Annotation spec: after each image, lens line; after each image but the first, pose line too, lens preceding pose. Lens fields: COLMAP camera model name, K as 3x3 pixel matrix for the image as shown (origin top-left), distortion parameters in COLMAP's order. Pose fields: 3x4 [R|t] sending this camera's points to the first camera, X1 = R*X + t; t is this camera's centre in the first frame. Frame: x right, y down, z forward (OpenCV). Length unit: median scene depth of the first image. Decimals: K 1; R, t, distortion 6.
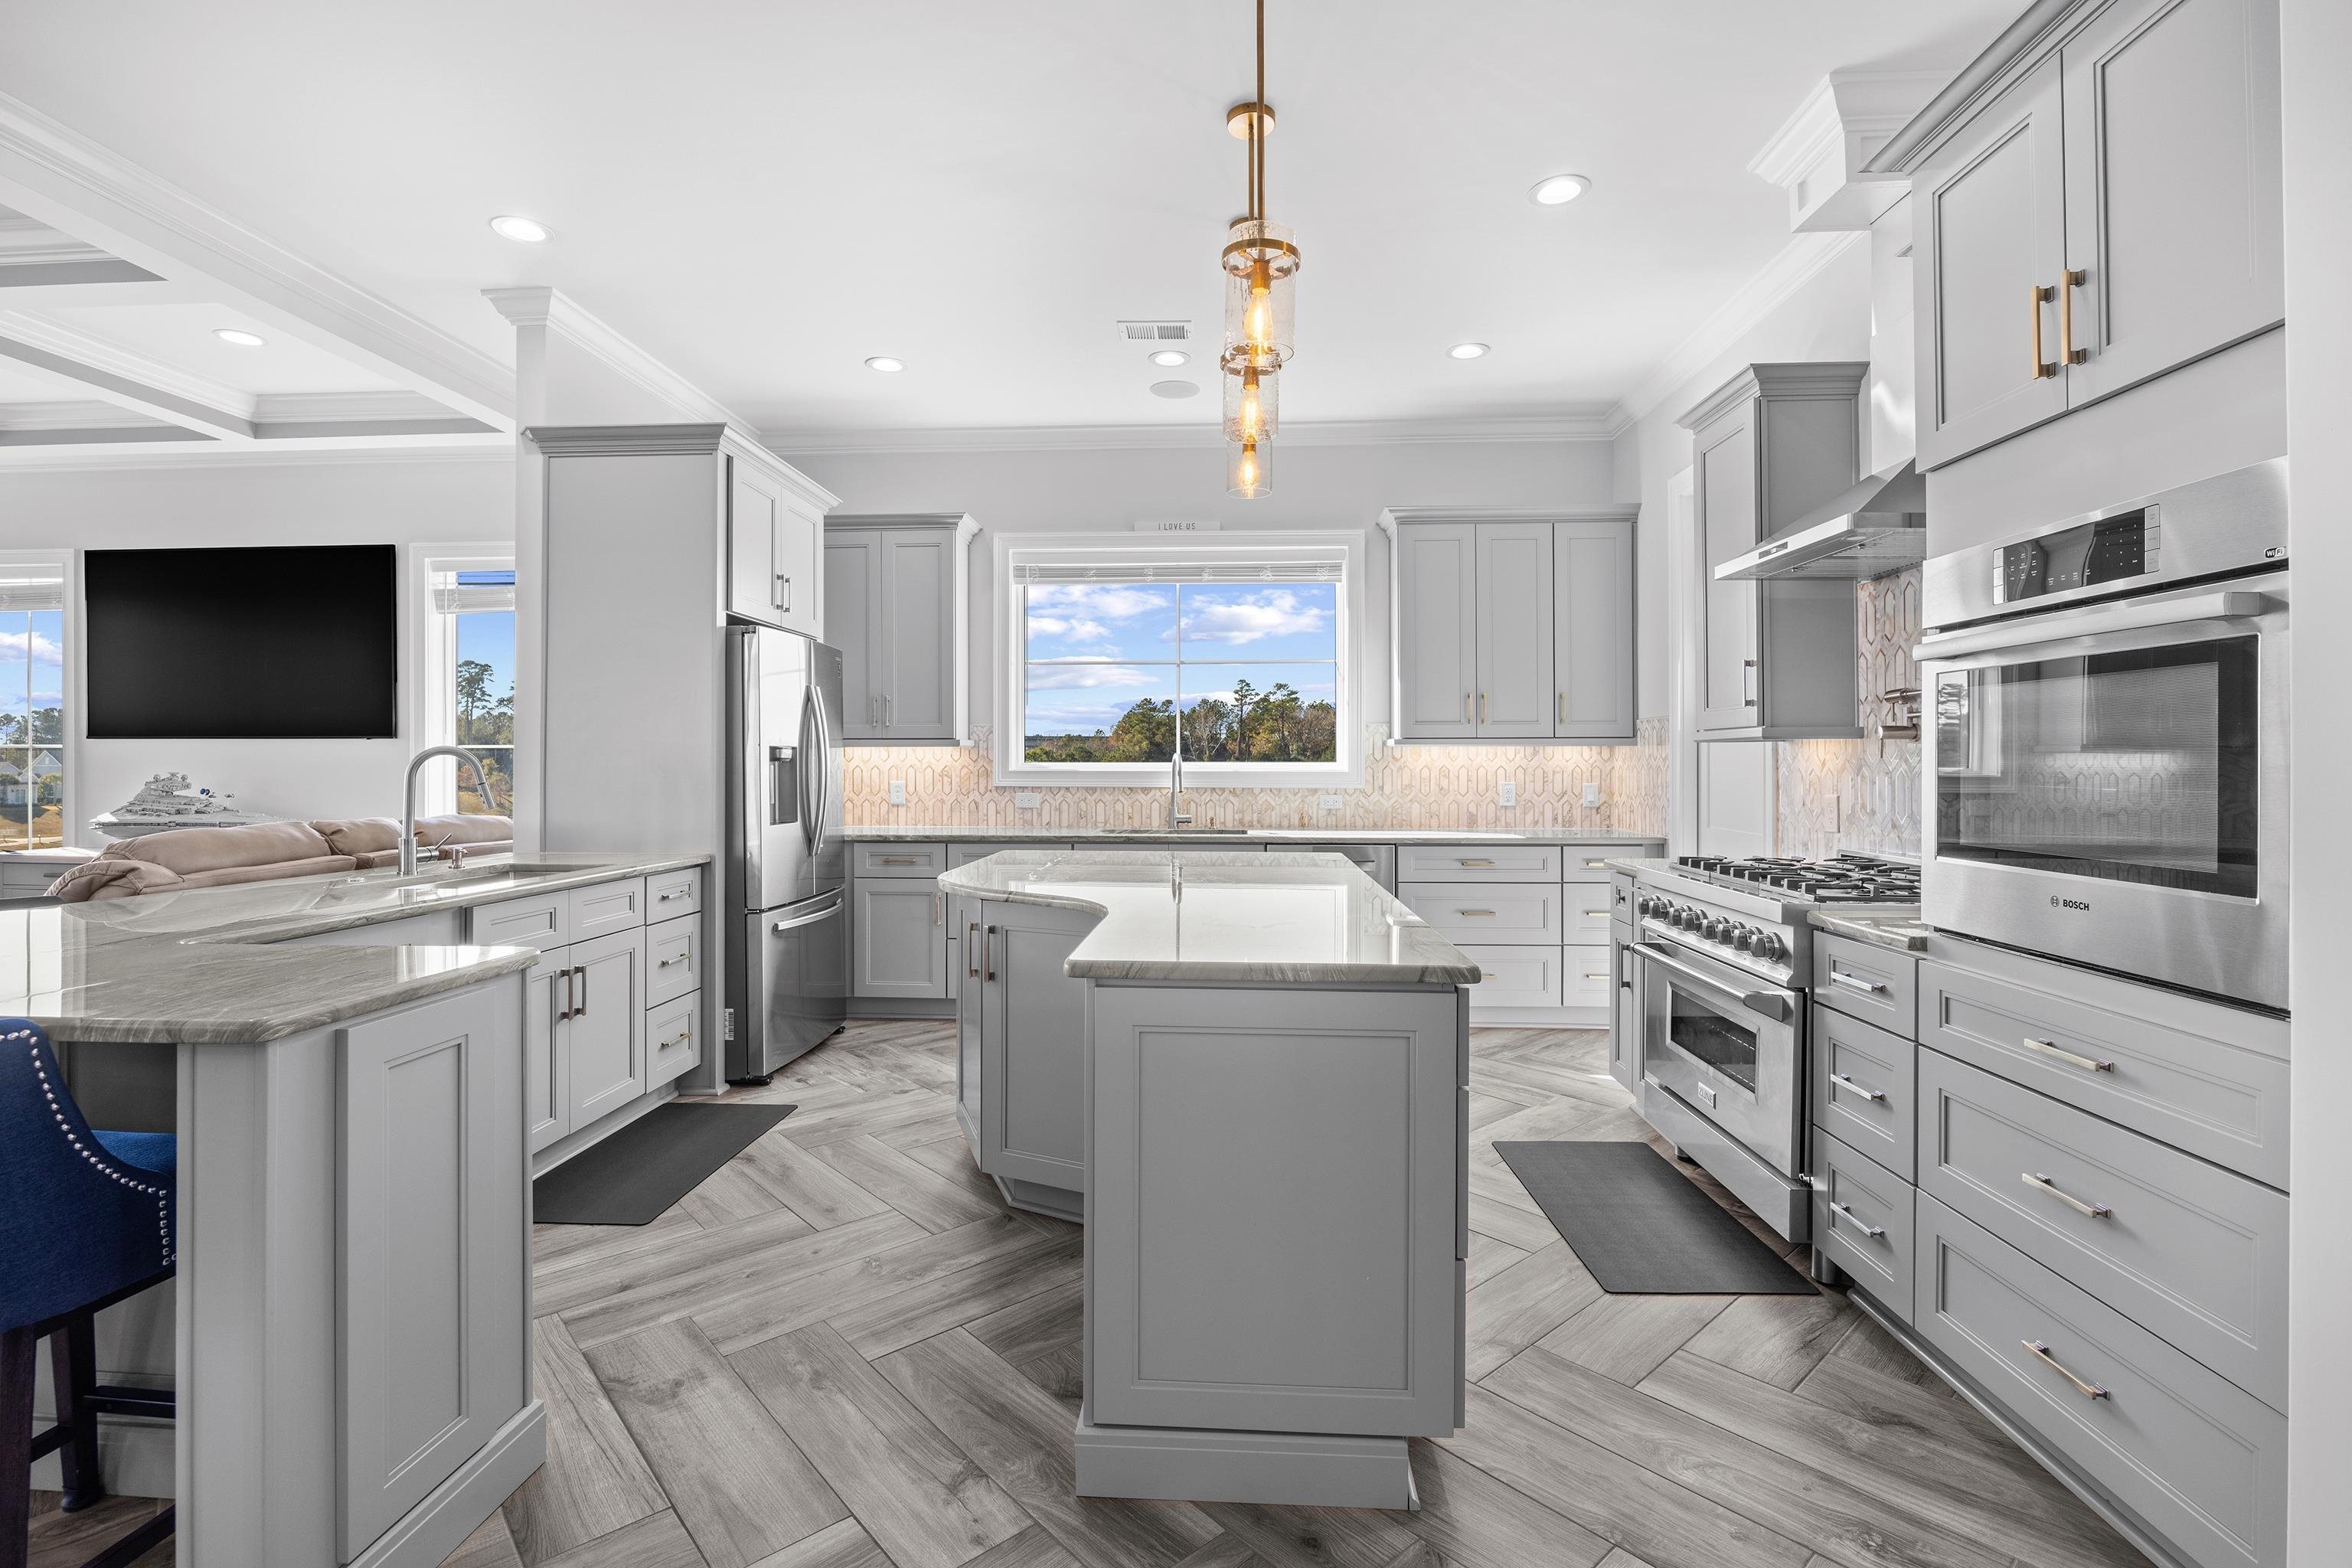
lens RADIAL K [[1066.9, 0, 1173.5], [0, 1066.9, 762.3], [0, 0, 1]] dist [-0.017736, -0.000055]
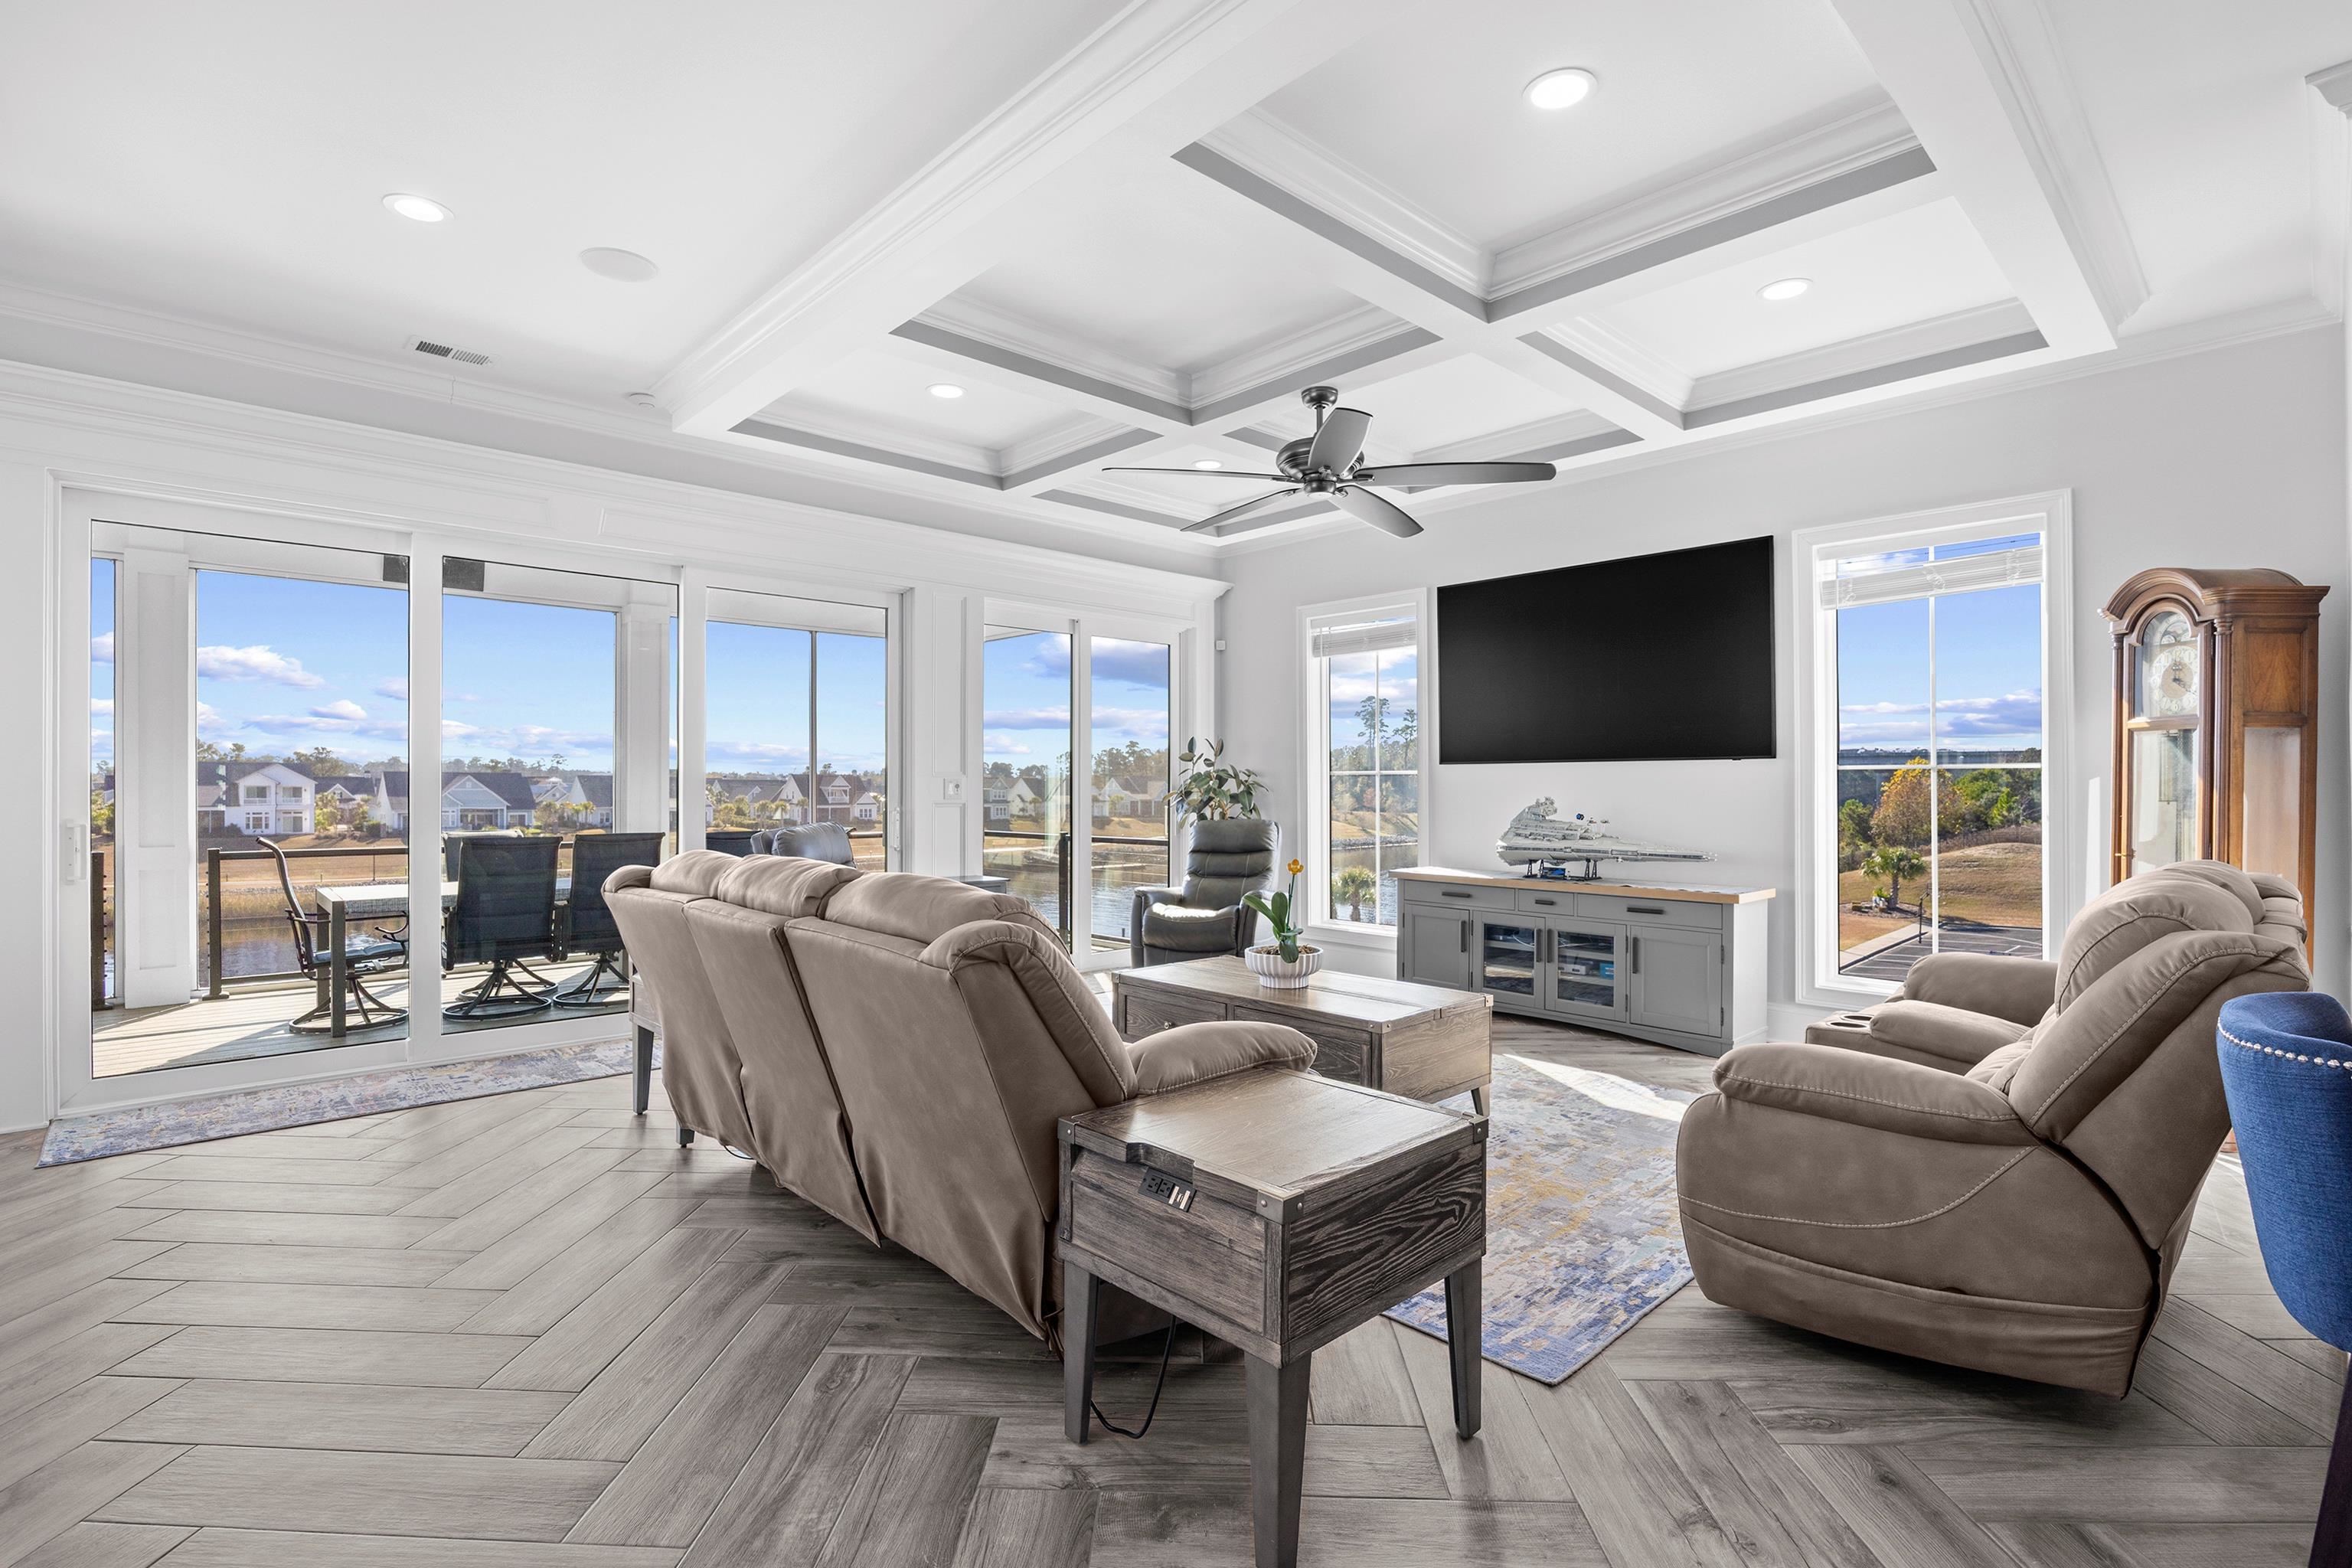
lens RADIAL K [[1094.6, 0, 1176.0], [0, 1094.6, 784.0], [0, 0, 1]] dist [-0.013972, 0.000613]
pose [[0.723807, -0.002977, -0.689996, -0.613041], [0.002437, 0.999995, -0.001758, -0.001322], [0.689998, -0.000409, 0.723811, 0.014680]]
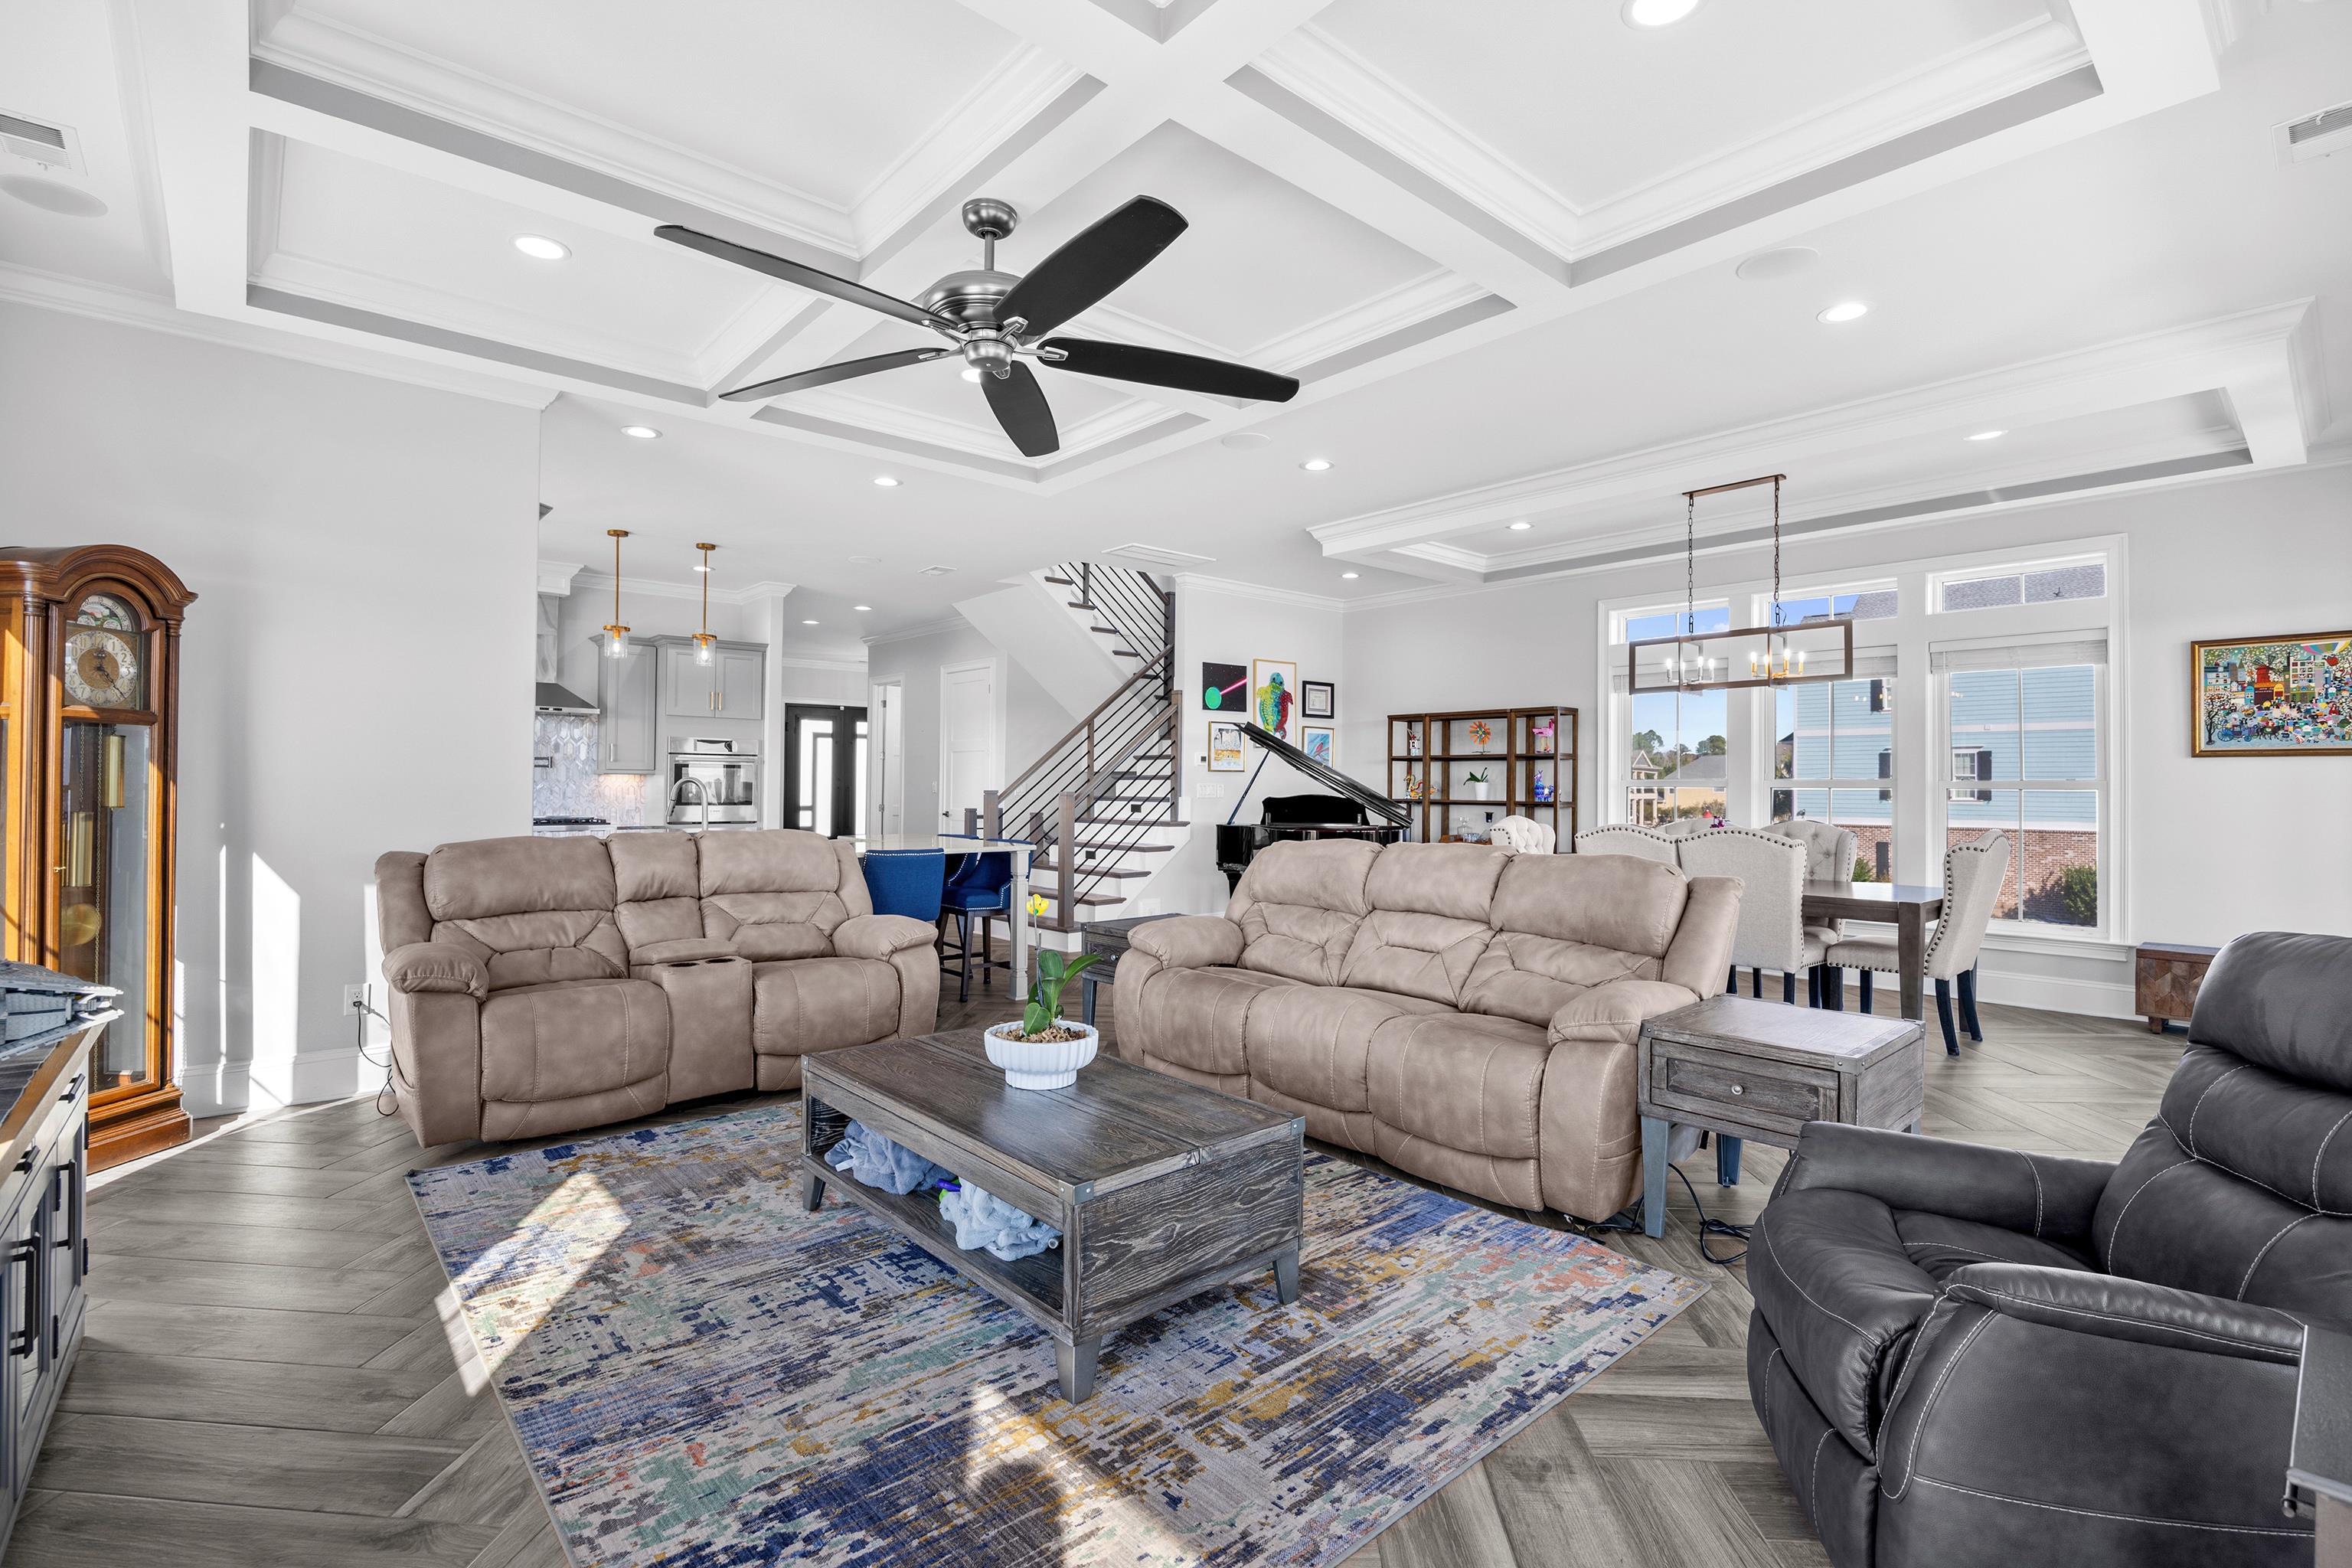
lens RADIAL K [[1069.0, 0, 1176.0], [0, 1069.0, 784.0], [0, 0, 1]] dist [-0.017657, 0.001199]
pose [[-0.701974, -0.006367, 0.712174, -1.718491], [-0.010915, 0.999939, -0.001820, -0.007413], [-0.712119, -0.009051, -0.702001, 1.166149]]
